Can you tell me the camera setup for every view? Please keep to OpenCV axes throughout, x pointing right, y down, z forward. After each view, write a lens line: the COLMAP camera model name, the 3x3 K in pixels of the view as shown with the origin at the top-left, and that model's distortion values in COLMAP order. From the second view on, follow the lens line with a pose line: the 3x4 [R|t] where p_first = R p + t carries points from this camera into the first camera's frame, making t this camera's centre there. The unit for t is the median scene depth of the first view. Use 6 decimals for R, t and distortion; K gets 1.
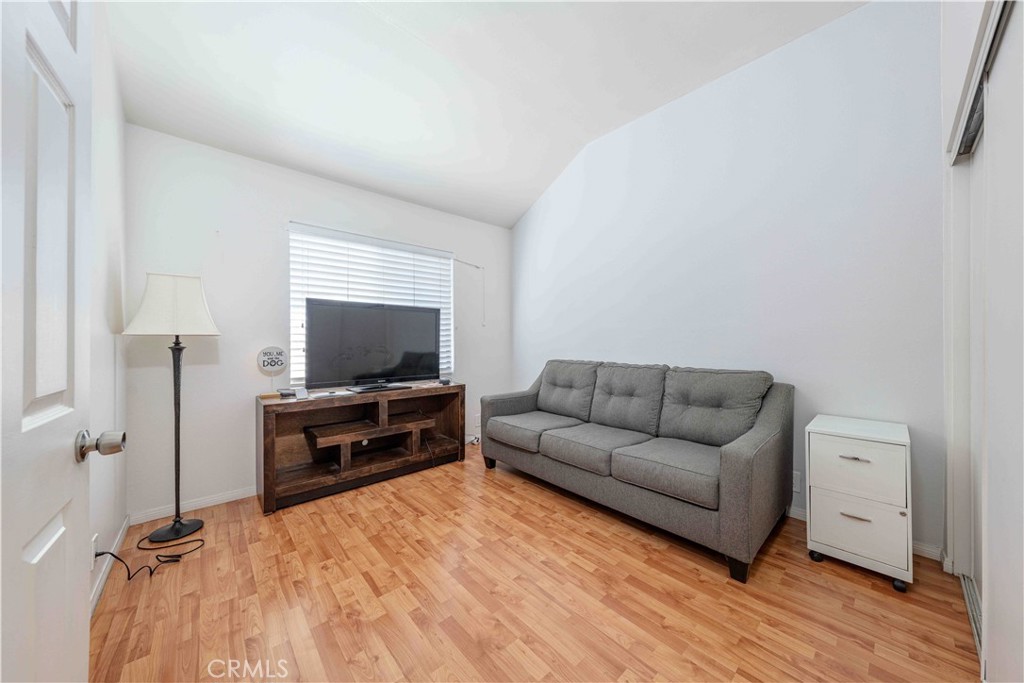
lens RADIAL K [[352.3, 0, 512.0], [0, 352.3, 341.5], [0, 0, 1]] dist [-0.001328, -0.000081]
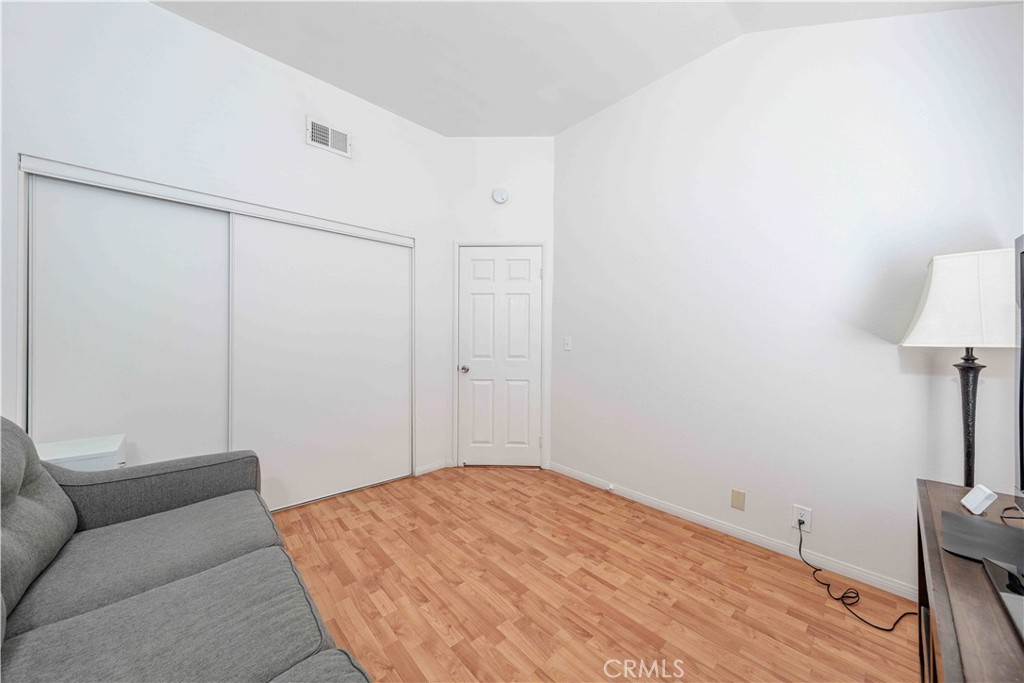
lens RADIAL K [[352.3, 0, 512.0], [0, 352.3, 341.5], [0, 0, 1]] dist [-0.001328, -0.000081]
pose [[-0.999902, -0.006253, -0.012508, -0.116517], [-0.006342, 0.999955, 0.007052, -0.032477], [0.012464, 0.007131, -0.999897, 1.963115]]
